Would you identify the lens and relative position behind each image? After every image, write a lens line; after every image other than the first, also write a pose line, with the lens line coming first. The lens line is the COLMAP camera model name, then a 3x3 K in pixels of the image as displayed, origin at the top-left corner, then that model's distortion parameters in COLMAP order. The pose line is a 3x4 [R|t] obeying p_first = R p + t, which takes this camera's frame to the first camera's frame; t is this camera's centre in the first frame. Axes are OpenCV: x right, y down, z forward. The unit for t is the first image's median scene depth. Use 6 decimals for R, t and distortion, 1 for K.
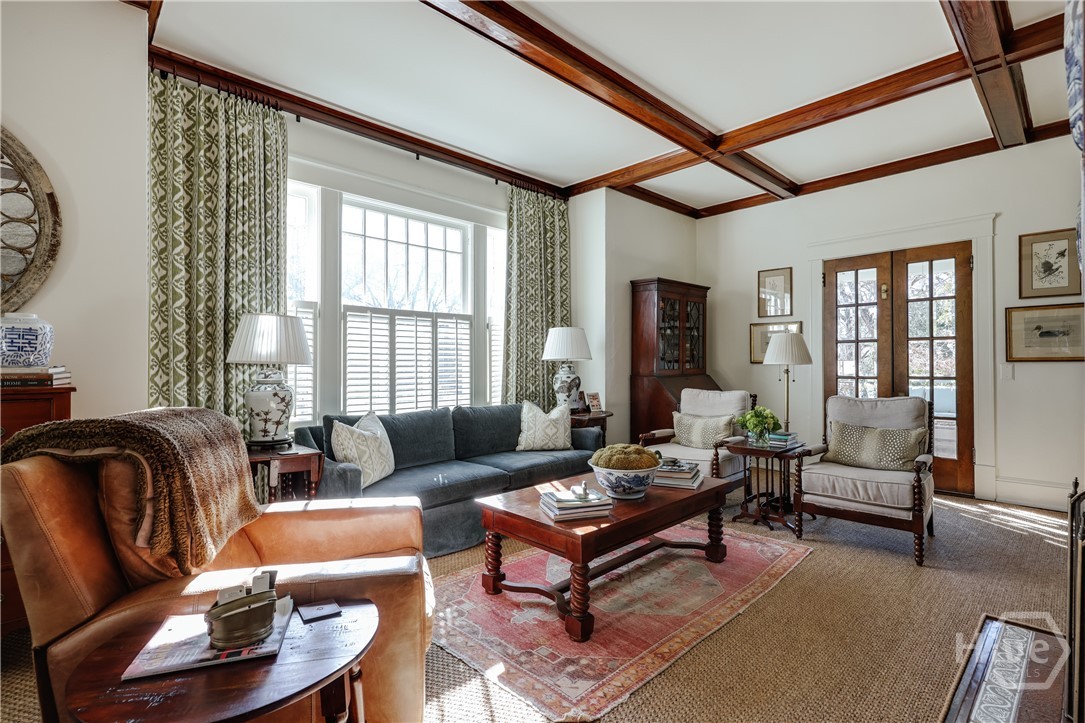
lens RADIAL K [[529.3, 0, 547.2], [0, 529.3, 359.1], [0, 0, 1]] dist [0.001115, -0.000785]
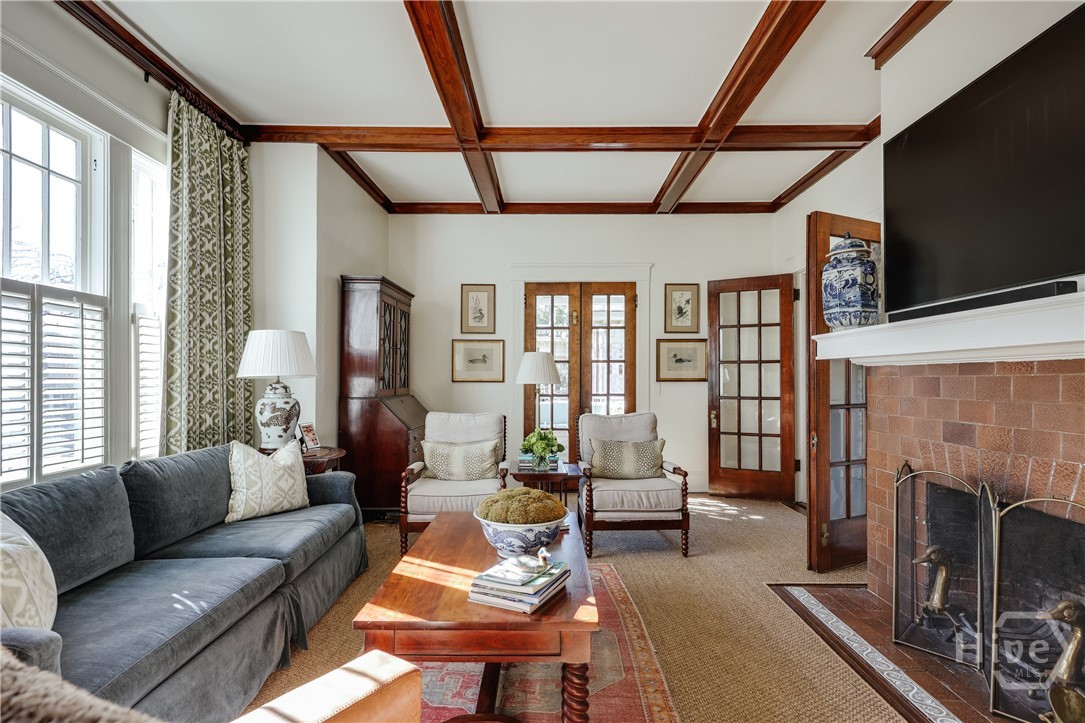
lens RADIAL K [[553.8, 0, 559.8], [0, 553.8, 379.6], [0, 0, 1]] dist [0.002211, -0.000416]
pose [[0.679969, 0.003459, 0.733232, -0.271781], [-0.009881, 0.999941, 0.004446, -0.002722], [-0.733174, -0.010268, 0.679964, 0.265750]]
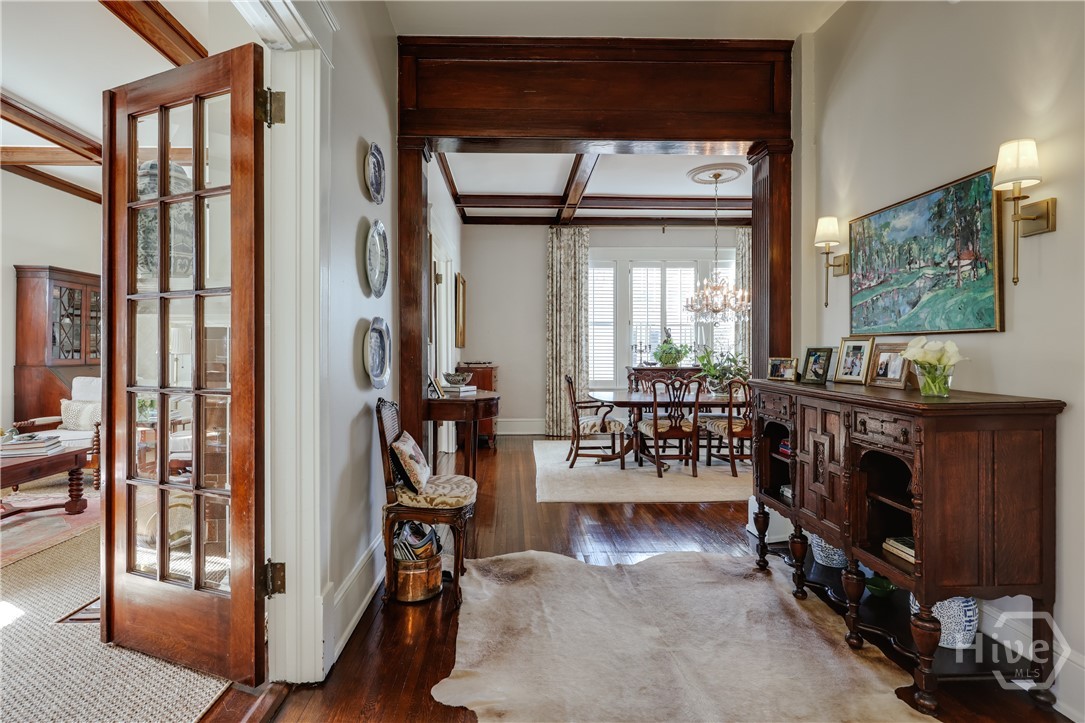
lens RADIAL K [[559.6, 0, 535.3], [0, 559.6, 356.9], [0, 0, 1]] dist [0.003748, 0.000475]
pose [[0.668410, -0.006921, 0.743761, 0.044367], [-0.001351, 0.999944, 0.010519, 0.003557], [-0.743792, -0.008036, 0.668363, -0.453280]]
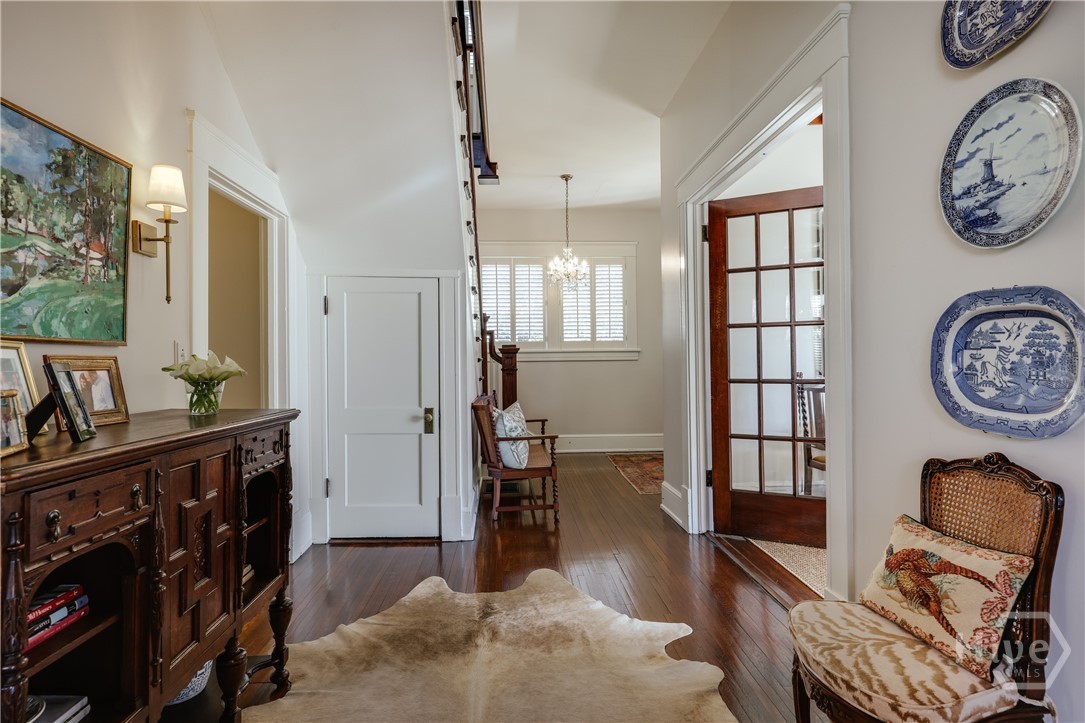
lens RADIAL K [[529.3, 0, 541.7], [0, 529.3, 356.3], [0, 0, 1]] dist [0.001115, -0.000785]
pose [[-0.657777, 0.003557, -0.753204, 0.734407], [0.014240, 0.999869, -0.007713, 0.002367], [0.753078, -0.015799, -0.657741, 0.065597]]
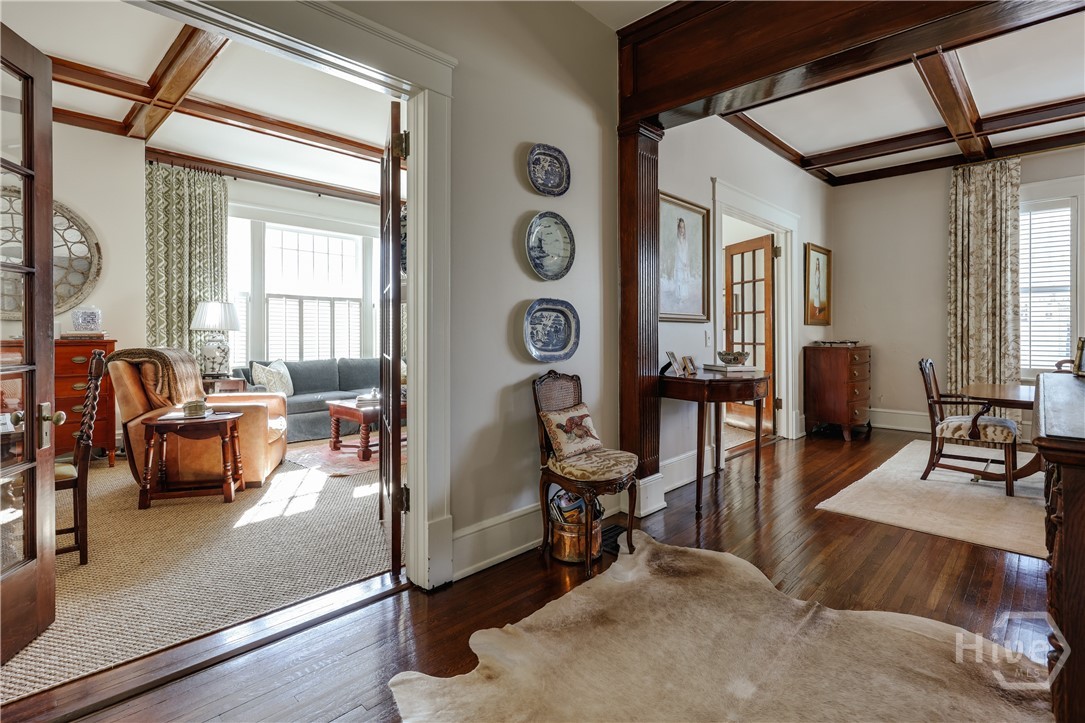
lens RADIAL K [[529.3, 0, 548.4], [0, 529.3, 333.9], [0, 0, 1]] dist [0.001115, -0.000785]
pose [[0.998891, -0.001732, 0.047047, 0.344470], [0.001303, 0.999957, 0.009137, 0.004943], [-0.047061, -0.009066, 0.998851, -0.559370]]
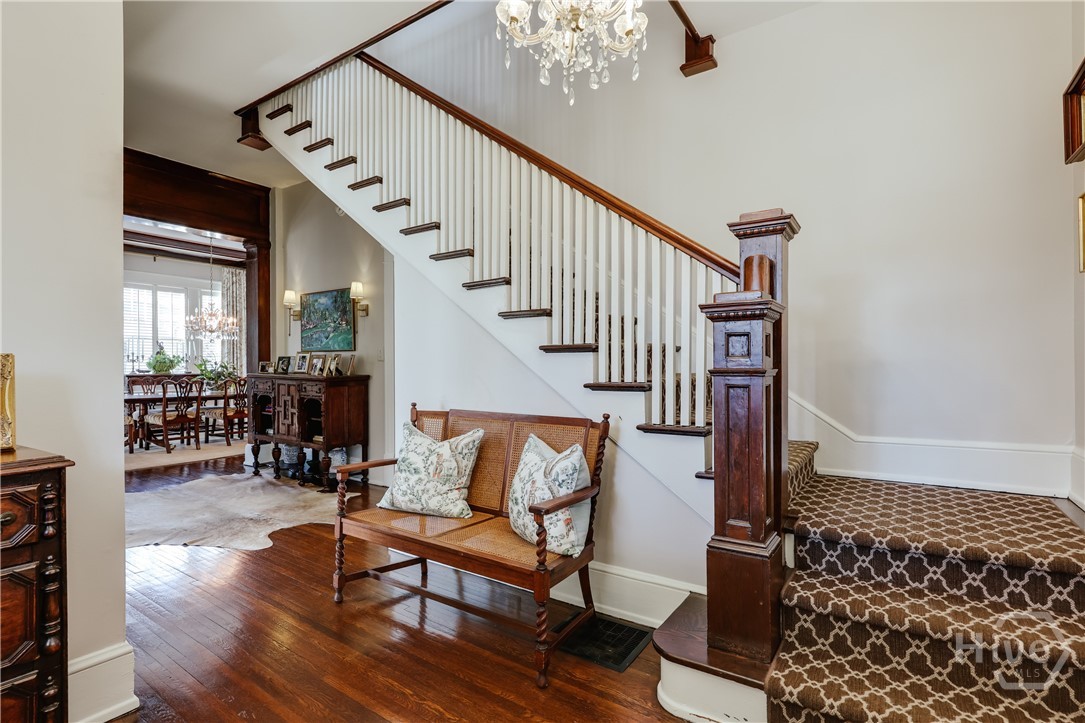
lens RADIAL K [[529.3, 0, 545.7], [0, 529.3, 367.2], [0, 0, 1]] dist [0.001115, -0.000785]
pose [[-0.192584, -0.002293, 0.981278, -0.558602], [-0.001253, 0.999997, 0.002091, 0.019736], [-0.981280, -0.000827, -0.192586, -0.614413]]
